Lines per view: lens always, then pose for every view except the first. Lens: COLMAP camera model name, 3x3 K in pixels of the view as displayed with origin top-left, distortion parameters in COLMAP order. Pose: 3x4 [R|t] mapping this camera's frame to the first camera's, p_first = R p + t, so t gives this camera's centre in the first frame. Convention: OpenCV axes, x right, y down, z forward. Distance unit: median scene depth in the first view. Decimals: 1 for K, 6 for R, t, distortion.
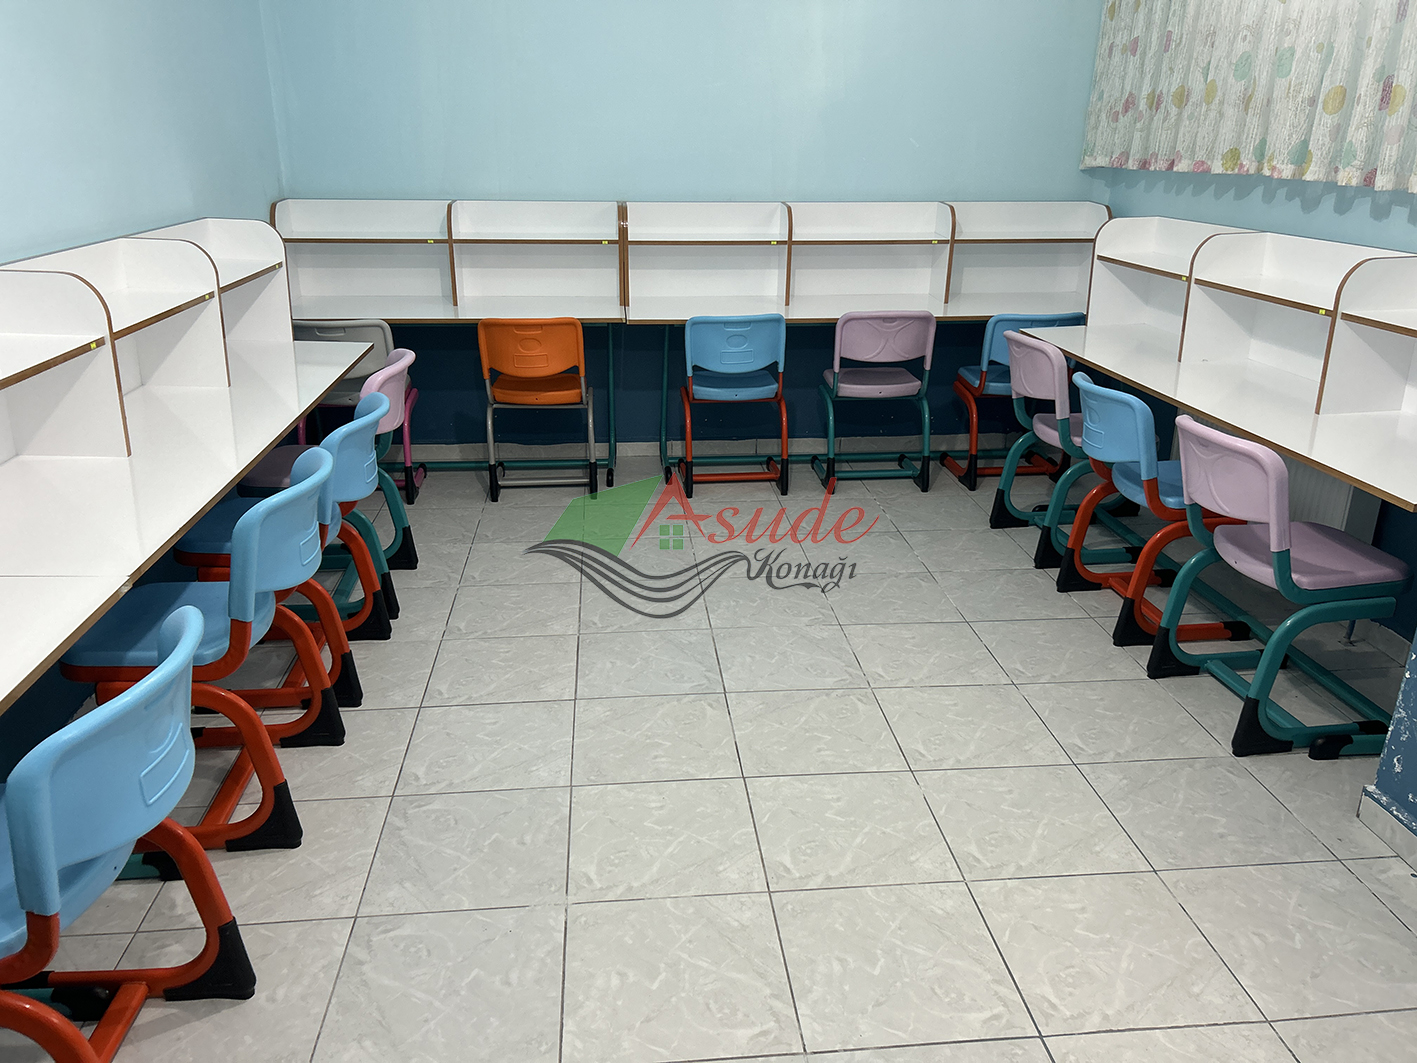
lens RADIAL K [[1074.1, 0, 709.1], [0, 1074.1, 546.1], [0, 0, 1]] dist [0.040274, -0.037776]
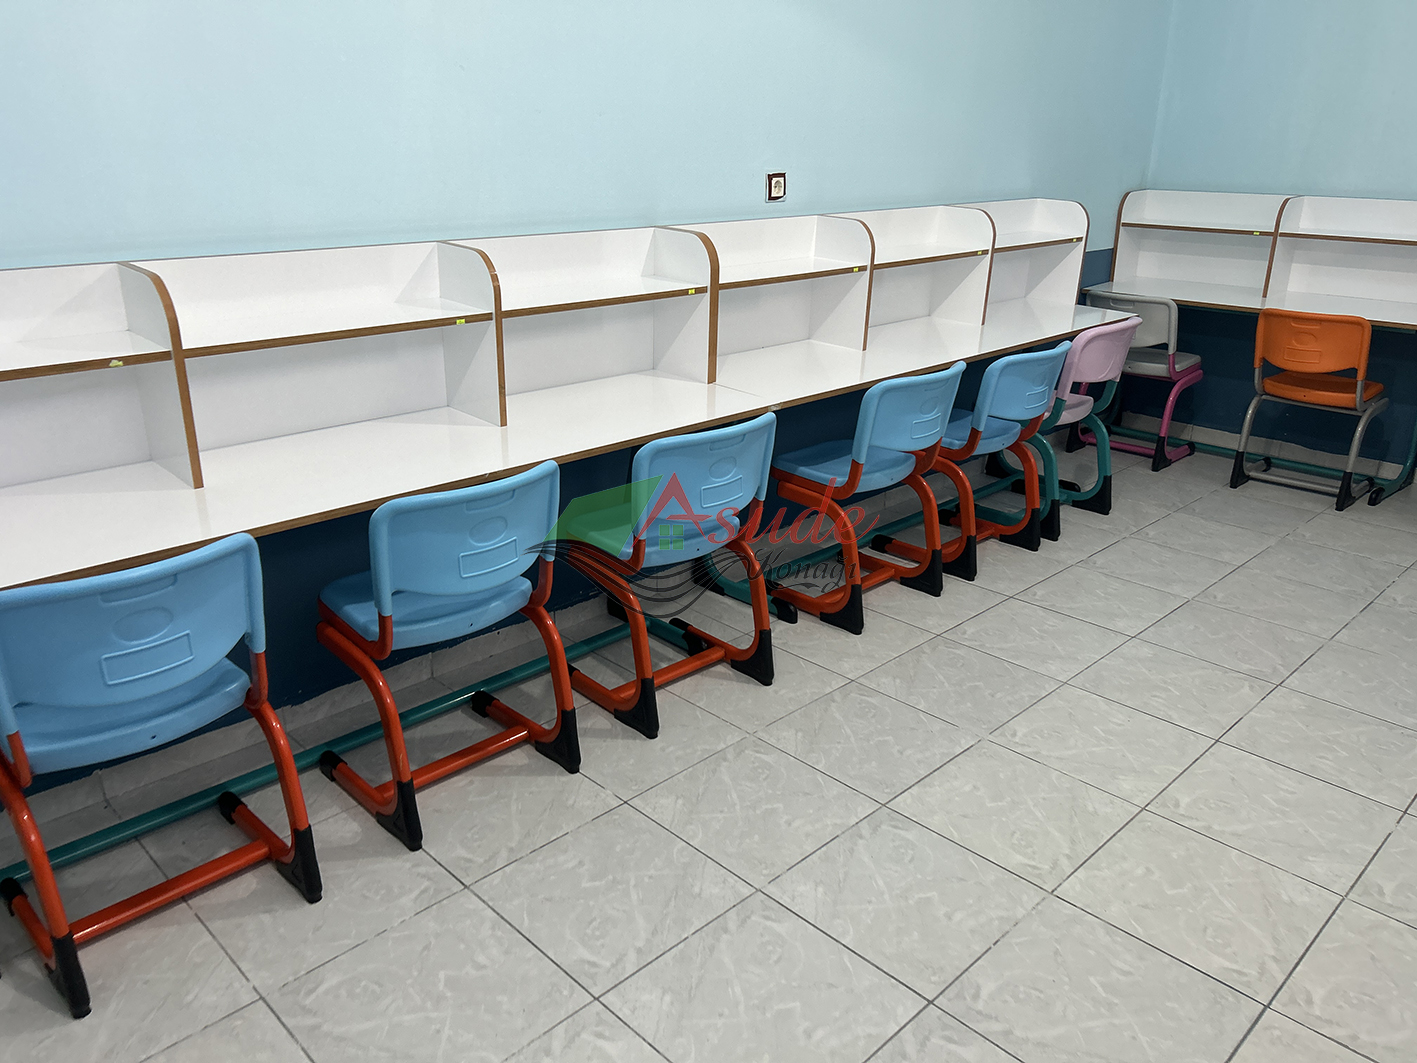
lens RADIAL K [[1074.1, 0, 707.0], [0, 1074.1, 540.5], [0, 0, 1]] dist [0.040274, -0.037776]
pose [[0.628118, 0.275691, -0.727641, 0.342870], [-0.283297, 0.951974, 0.116138, 0.039393], [0.724714, 0.133190, 0.676055, -0.071977]]
